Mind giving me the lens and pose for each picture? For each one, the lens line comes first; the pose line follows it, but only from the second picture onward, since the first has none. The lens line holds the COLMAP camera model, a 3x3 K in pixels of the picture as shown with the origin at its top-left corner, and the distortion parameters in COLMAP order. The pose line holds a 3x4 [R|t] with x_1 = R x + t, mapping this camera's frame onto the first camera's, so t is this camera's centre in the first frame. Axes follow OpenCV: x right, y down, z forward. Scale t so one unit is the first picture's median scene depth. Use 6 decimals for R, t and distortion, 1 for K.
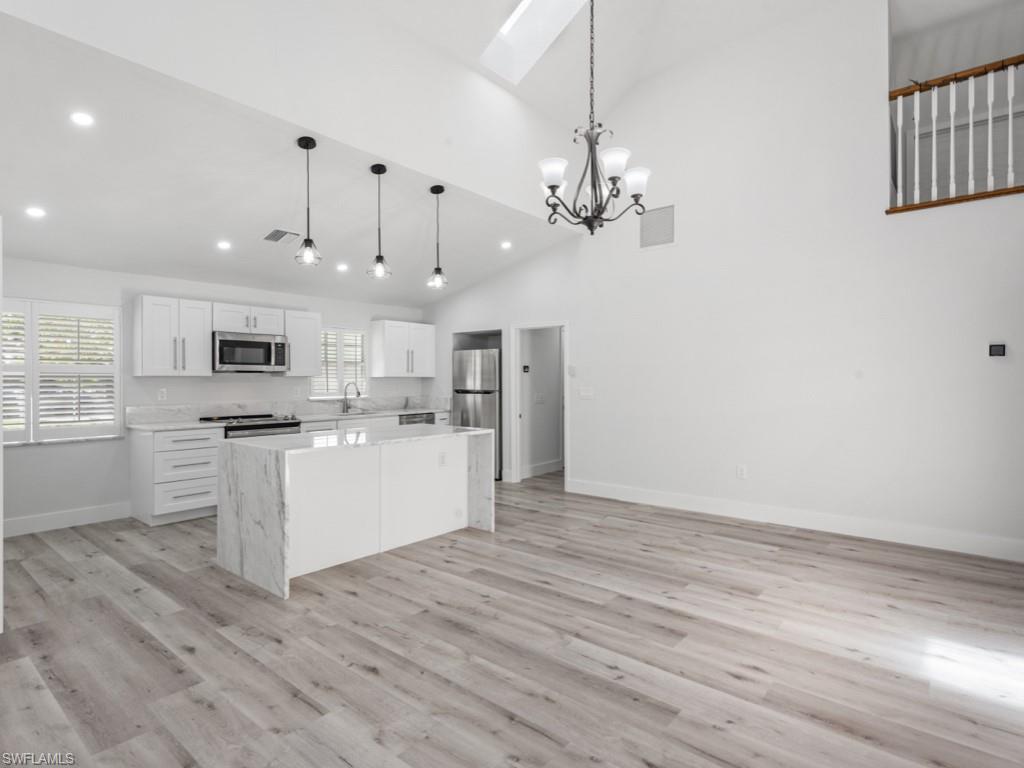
lens RADIAL K [[545.3, 0, 512.0], [0, 545.3, 384.0], [0, 0, 1]] dist [0.000022, 0.000036]
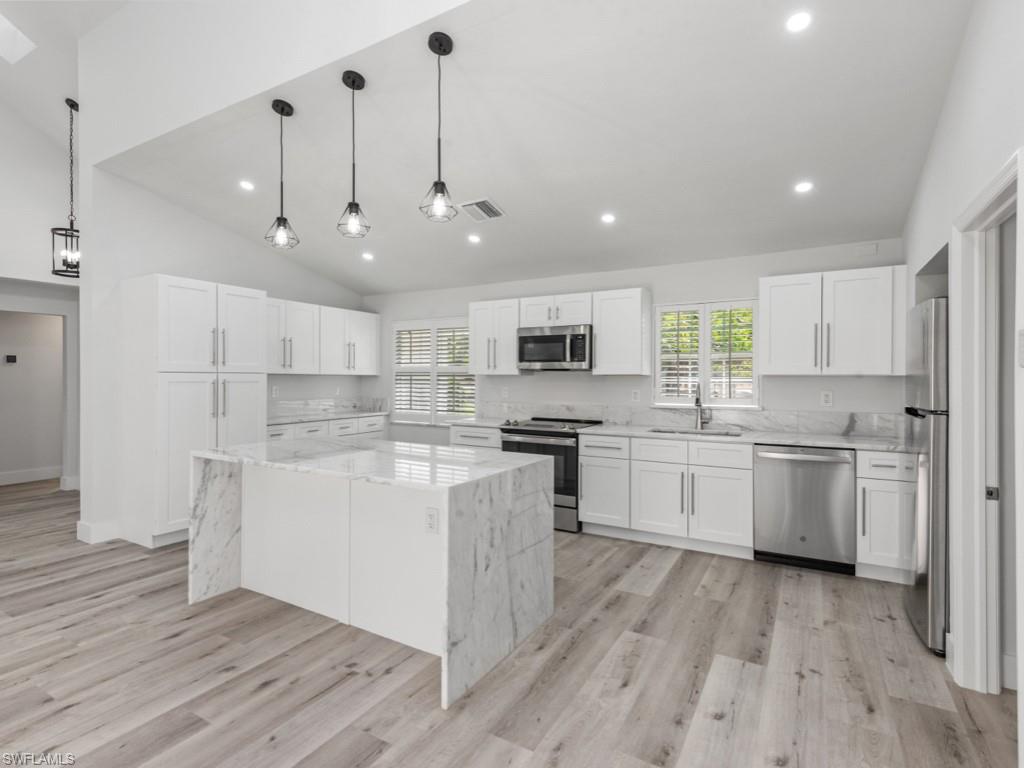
lens RADIAL K [[513.8, 0, 514.5], [0, 513.8, 378.2], [0, 0, 1]] dist [0.012649, -0.001318]
pose [[0.163746, 0.003591, -0.986496, 0.450108], [-0.011893, 0.999928, 0.001666, -0.012871], [0.986431, 0.011460, 0.163777, 1.082982]]
